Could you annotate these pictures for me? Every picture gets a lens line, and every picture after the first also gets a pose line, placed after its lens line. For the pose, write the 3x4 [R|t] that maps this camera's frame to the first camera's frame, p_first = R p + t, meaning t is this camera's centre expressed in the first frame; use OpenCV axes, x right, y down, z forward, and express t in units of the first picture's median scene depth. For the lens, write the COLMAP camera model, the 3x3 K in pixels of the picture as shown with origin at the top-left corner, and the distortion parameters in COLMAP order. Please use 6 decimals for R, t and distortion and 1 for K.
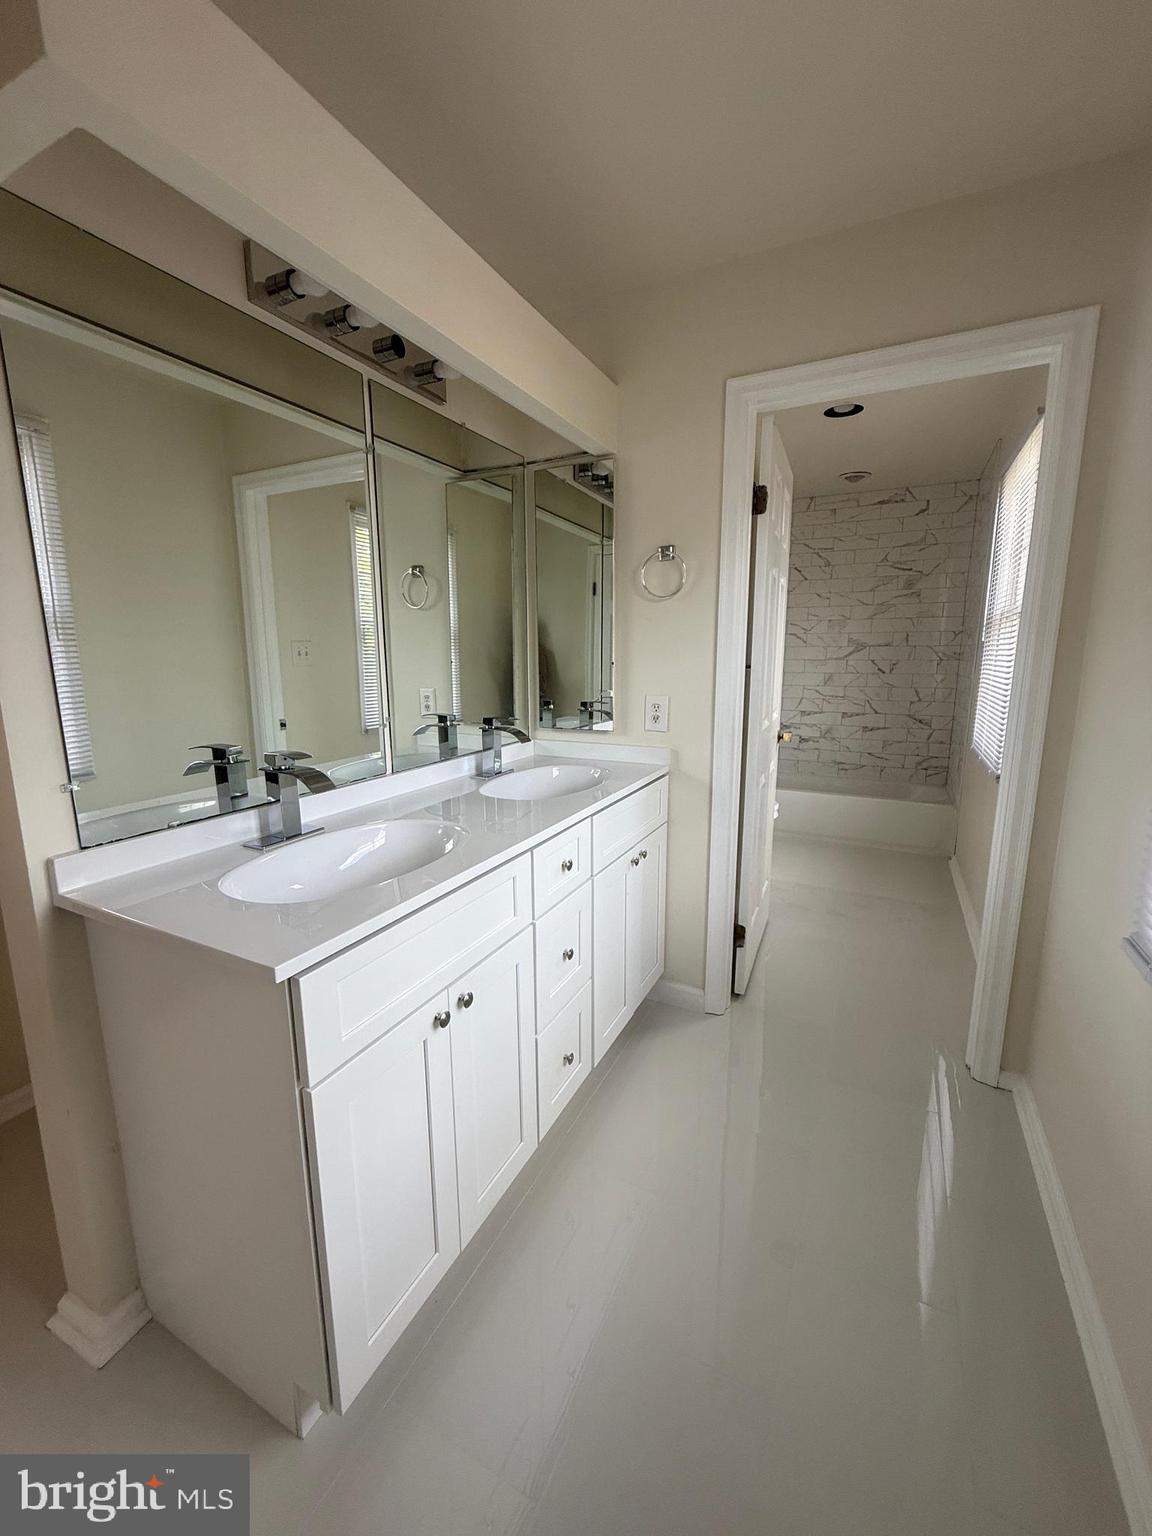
lens RADIAL K [[613.2, 0, 575.8], [0, 613.2, 763.6], [0, 0, 1]] dist [-0.002936, 0.001062]
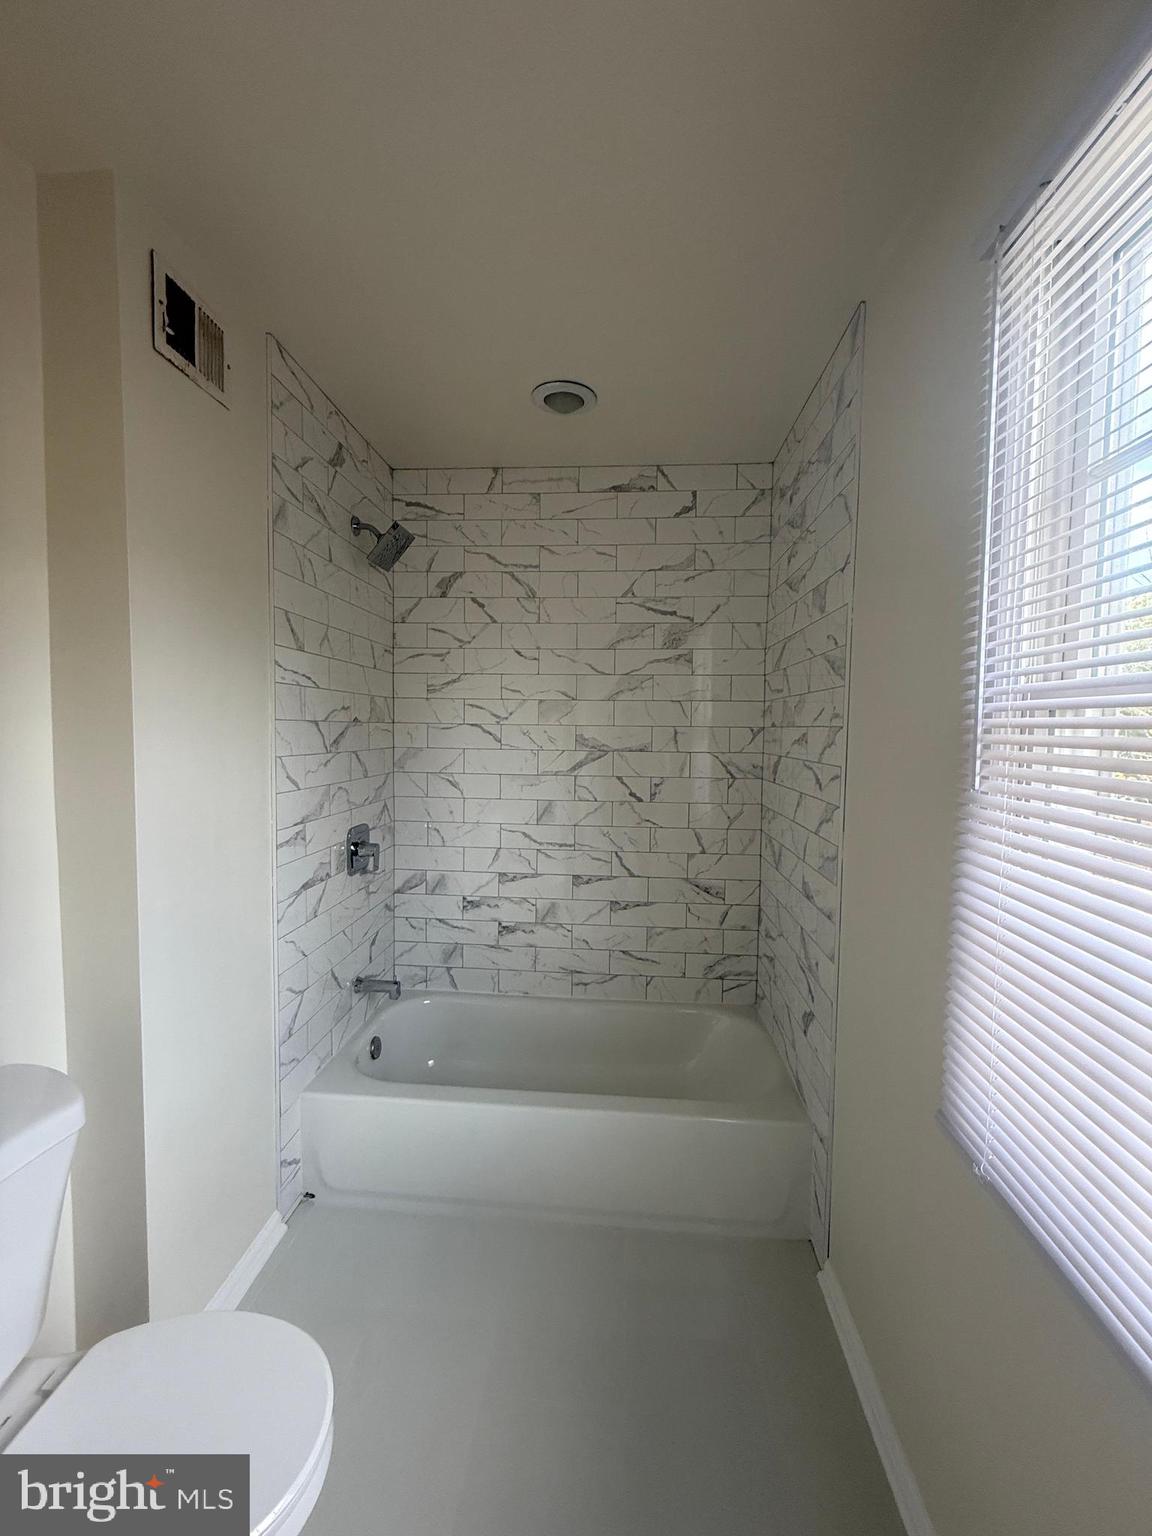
lens RADIAL K [[613.2, 0, 575.3], [0, 613.2, 763.5], [0, 0, 1]] dist [-0.002936, 0.001062]
pose [[0.924727, -0.012415, 0.380429, 0.247108], [0.054142, 0.993595, -0.099180, -0.129718], [-0.376761, 0.112312, 0.919477, 0.525027]]
